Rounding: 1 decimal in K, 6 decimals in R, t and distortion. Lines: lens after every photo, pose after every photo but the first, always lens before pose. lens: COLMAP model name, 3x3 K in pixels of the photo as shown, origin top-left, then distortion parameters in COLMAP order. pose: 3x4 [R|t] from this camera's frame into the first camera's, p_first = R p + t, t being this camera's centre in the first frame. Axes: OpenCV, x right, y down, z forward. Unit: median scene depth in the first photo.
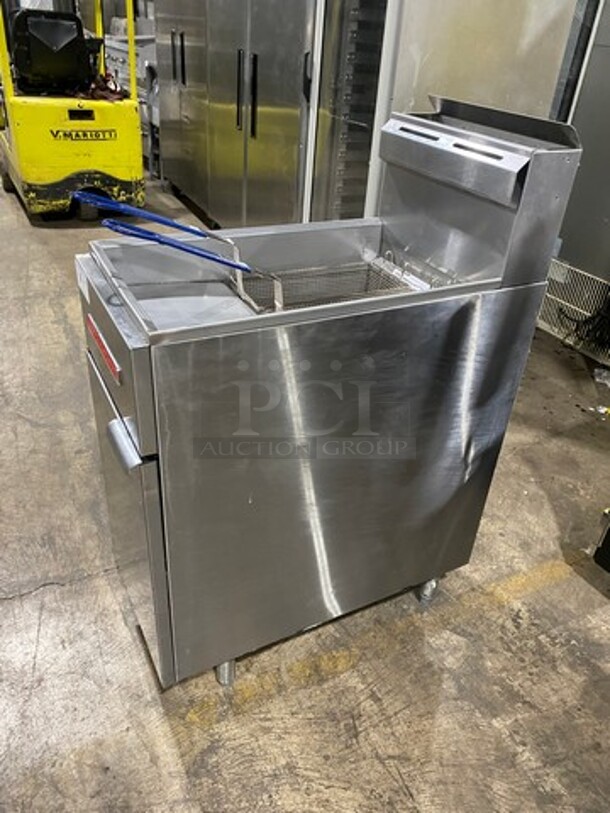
lens RADIAL K [[610.4, 0, 320.5], [0, 610.4, 406.5], [0, 0, 1]] dist [-0.010492, 0.003217]
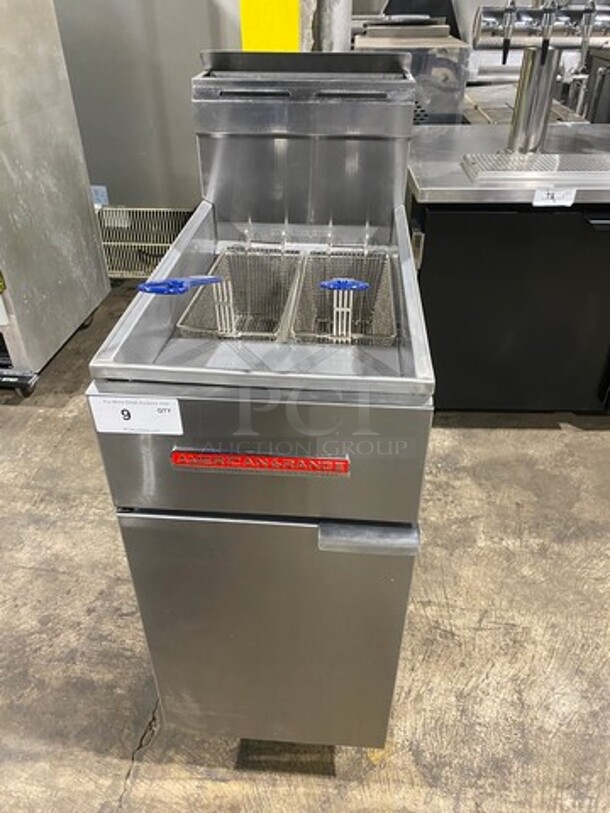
lens RADIAL K [[610.4, 0, 307.9], [0, 610.4, 400.7], [0, 0, 1]] dist [-0.010492, 0.003217]
pose [[0.541725, -0.536647, 0.646950, -0.580089], [0.480623, 0.829196, 0.285370, -0.263056], [-0.689591, 0.156347, 0.707121, 0.323960]]
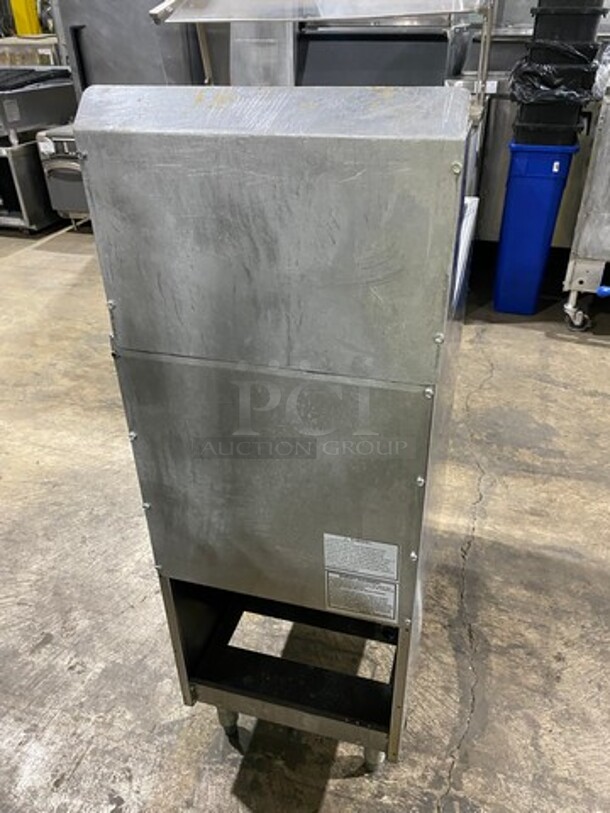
lens RADIAL K [[610.4, 0, 309.0], [0, 610.4, 404.4], [0, 0, 1]] dist [-0.010492, 0.003217]
pose [[-0.707000, 0.306669, -0.637264, 0.582022], [-0.406427, 0.561243, 0.720988, -0.633238], [0.578764, 0.768740, -0.272160, 1.189777]]
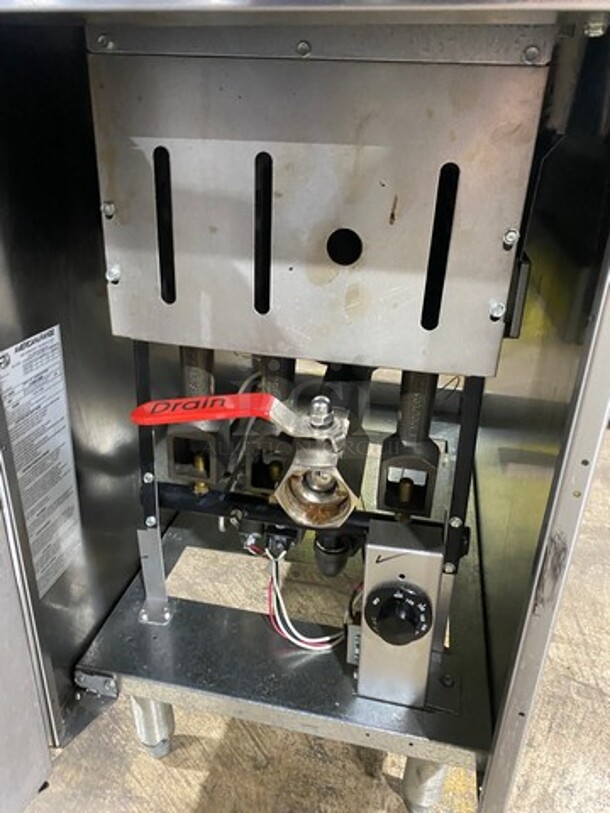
lens RADIAL K [[610.4, 0, 305.0], [0, 610.4, 405.9], [0, 0, 1]] dist [-0.010492, 0.003217]
pose [[0.645443, -0.372428, 0.666859, -0.434977], [0.422627, 0.901379, 0.094349, 0.096133], [-0.636231, 0.220935, 0.739187, 0.672535]]
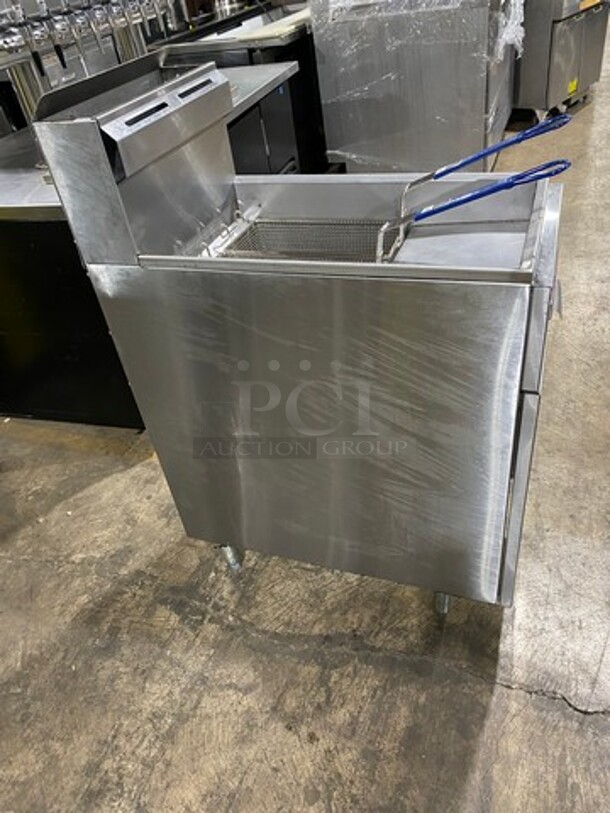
lens RADIAL K [[610.4, 0, 306.1], [0, 610.4, 410.2], [0, 0, 1]] dist [-0.010492, 0.003217]
pose [[-0.666832, -0.453655, 0.591212, -0.600065], [0.459503, 0.374272, 0.805467, -0.787675], [-0.586678, 0.808776, -0.041121, 1.113930]]
